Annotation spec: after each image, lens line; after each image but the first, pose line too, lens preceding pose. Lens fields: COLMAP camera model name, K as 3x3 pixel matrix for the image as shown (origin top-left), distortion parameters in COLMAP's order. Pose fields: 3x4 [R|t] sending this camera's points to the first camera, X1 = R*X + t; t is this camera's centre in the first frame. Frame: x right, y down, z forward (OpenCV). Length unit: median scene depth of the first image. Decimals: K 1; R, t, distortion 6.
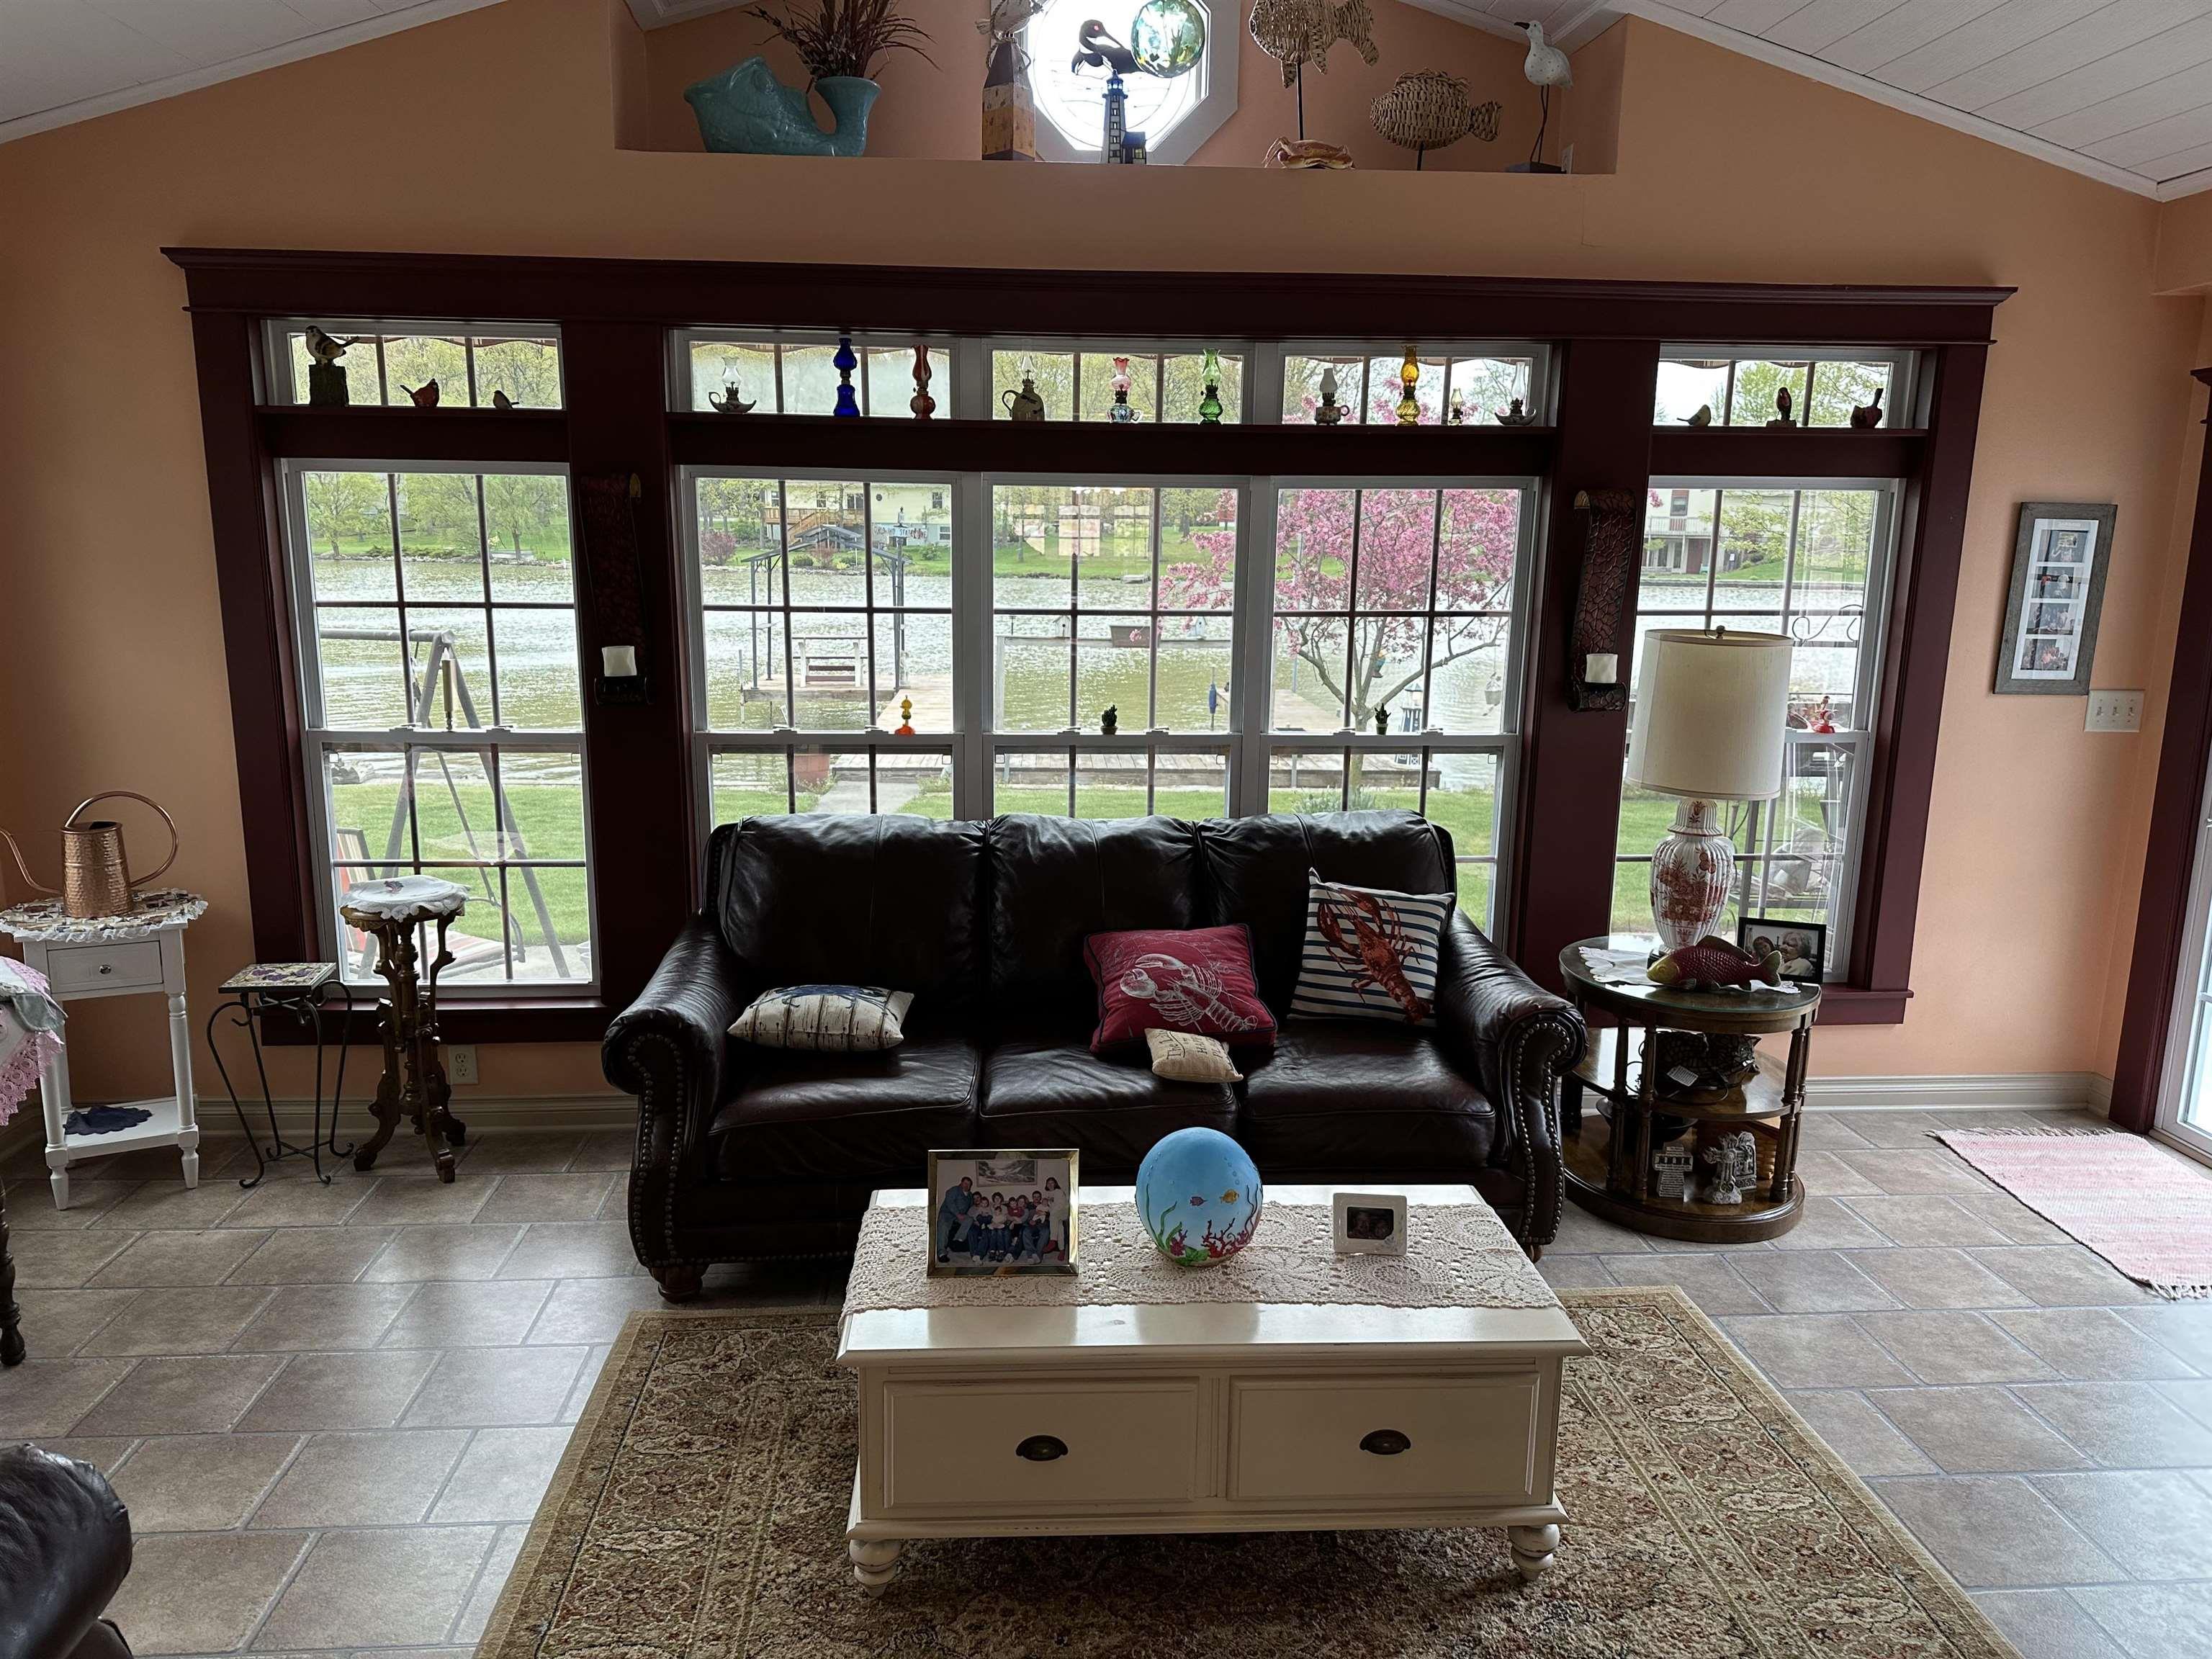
lens RADIAL K [[1538.4, 0, 1086.9], [0, 1538.4, 853.3], [0, 0, 1]] dist [0.184720, -0.380959]
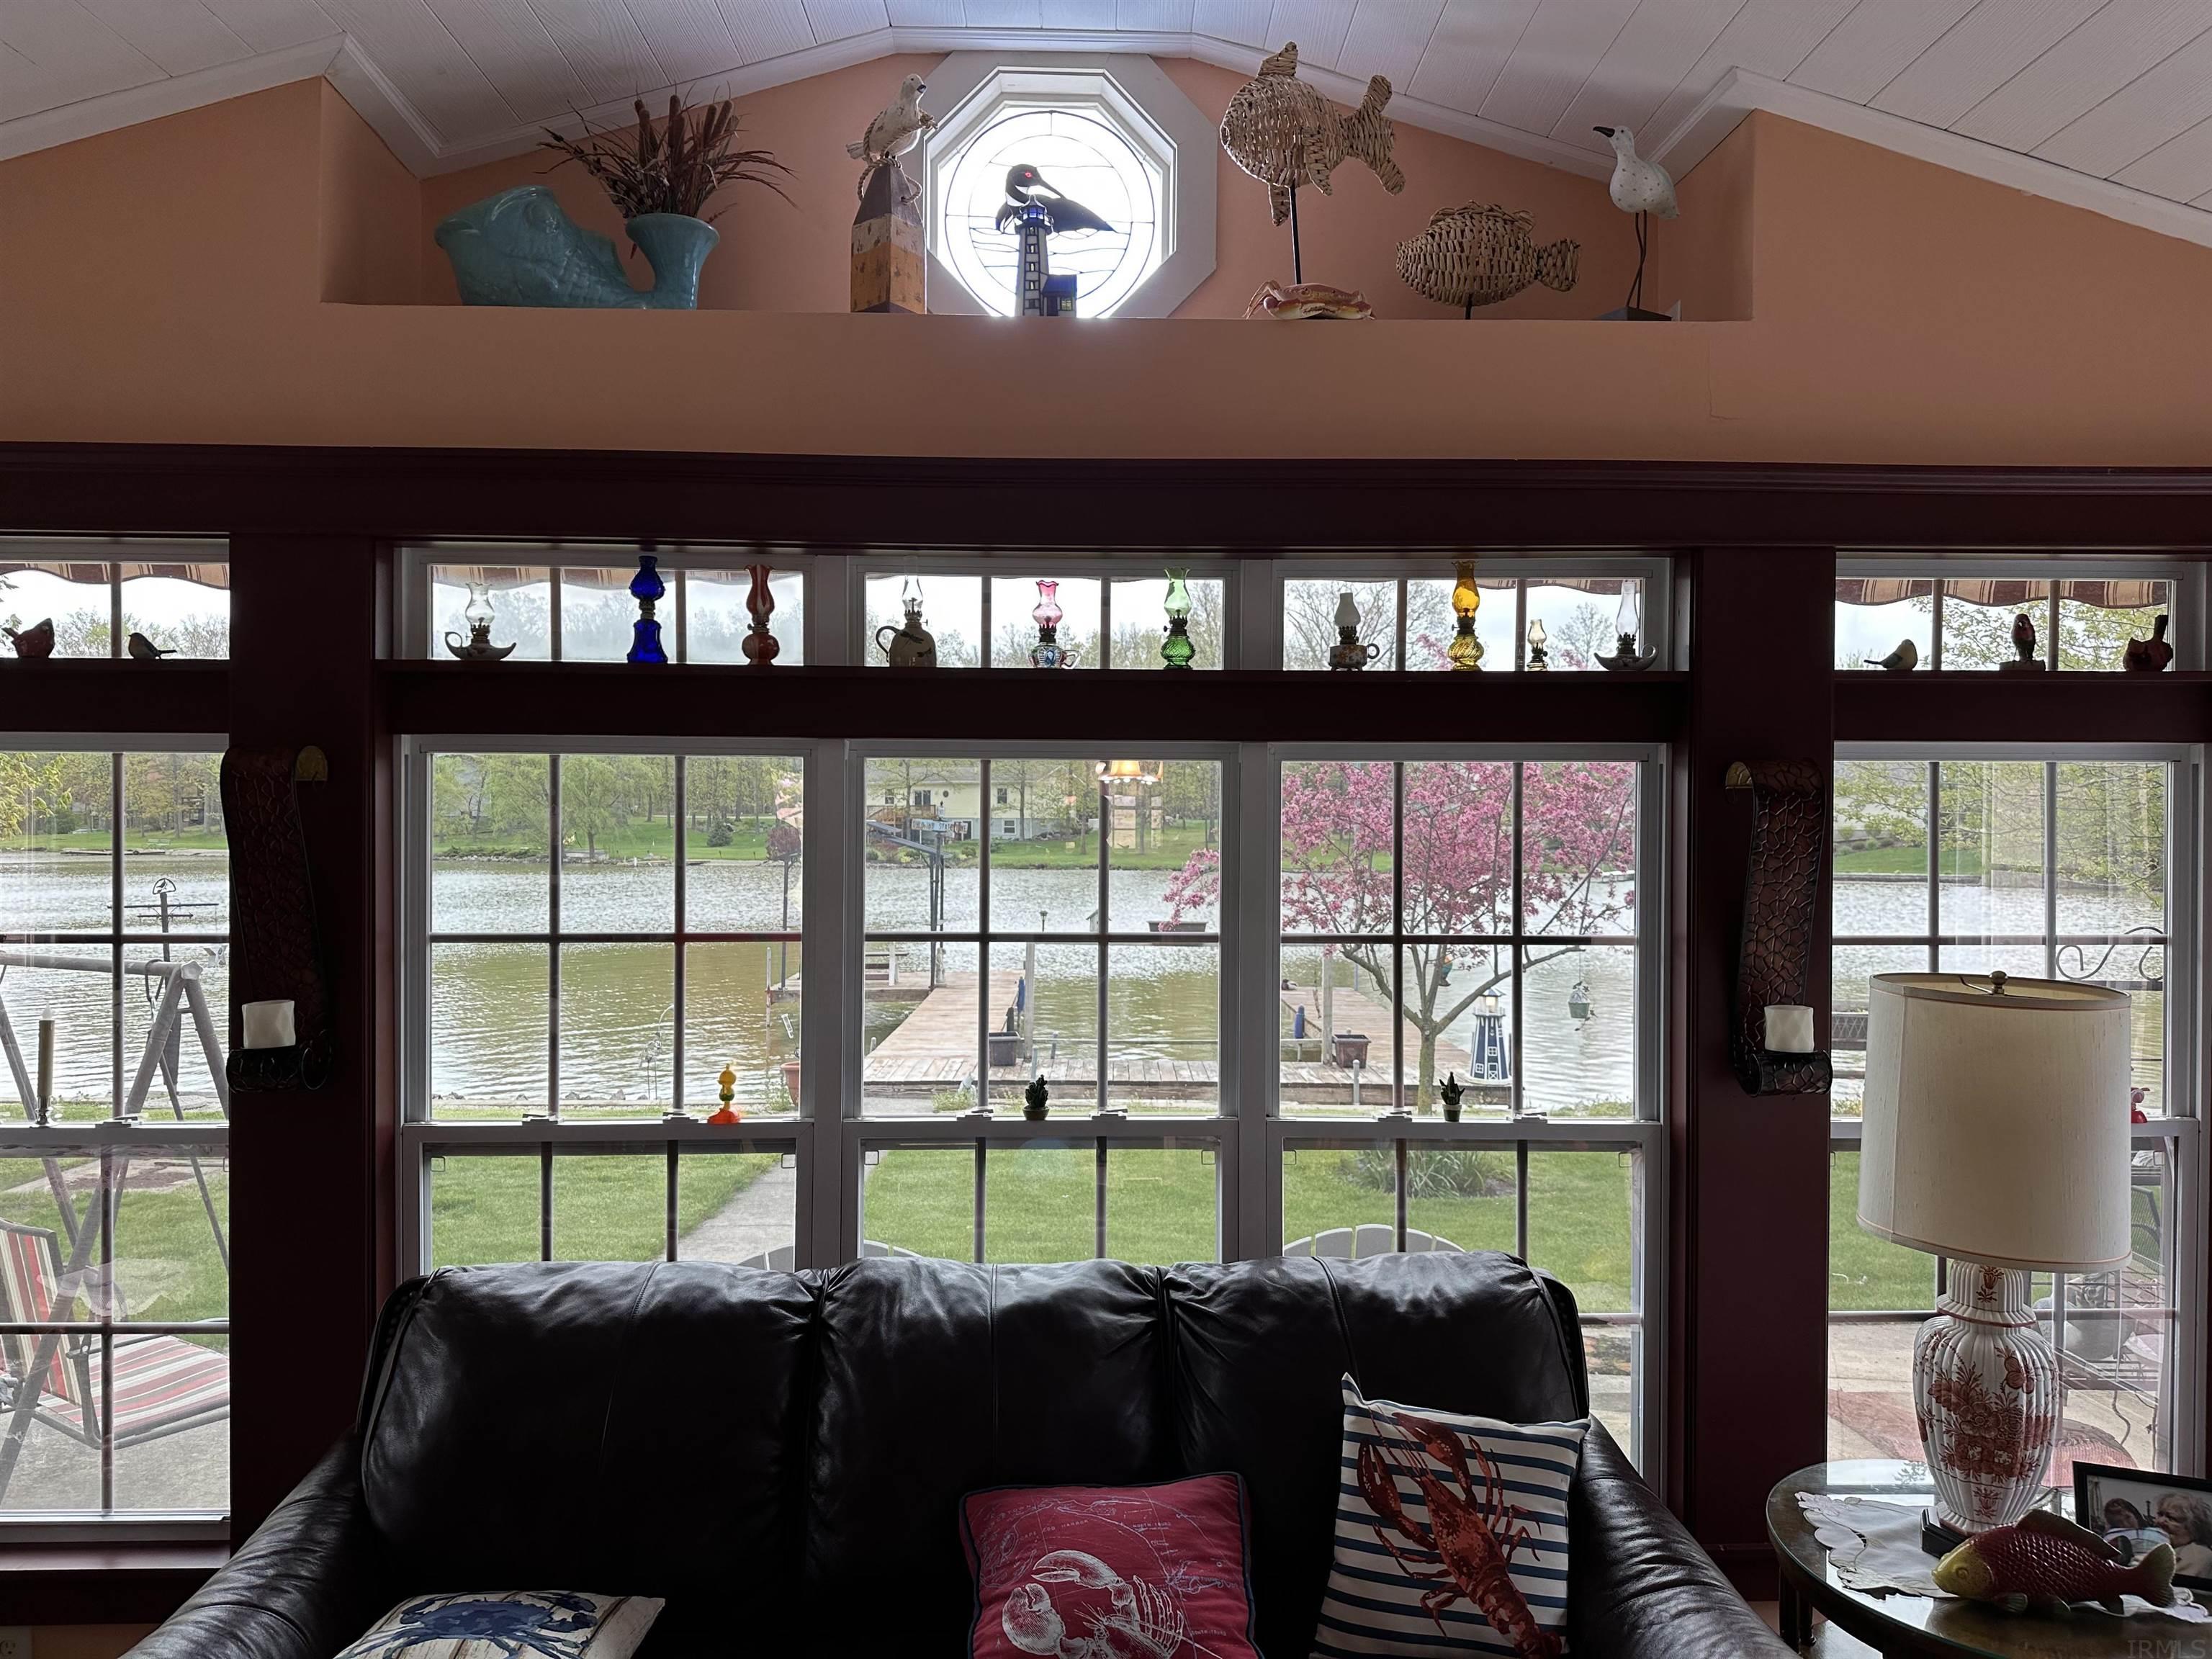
lens RADIAL K [[1538.5, 0, 1102.5], [0, 1538.5, 840.1], [0, 0, 1]] dist [0.105781, -0.153284]
pose [[0.999431, -0.005834, -0.033215, 0.068992], [-0.000697, 0.981138, -0.193310, -0.070935], [0.033716, 0.193223, 0.980575, 0.349753]]
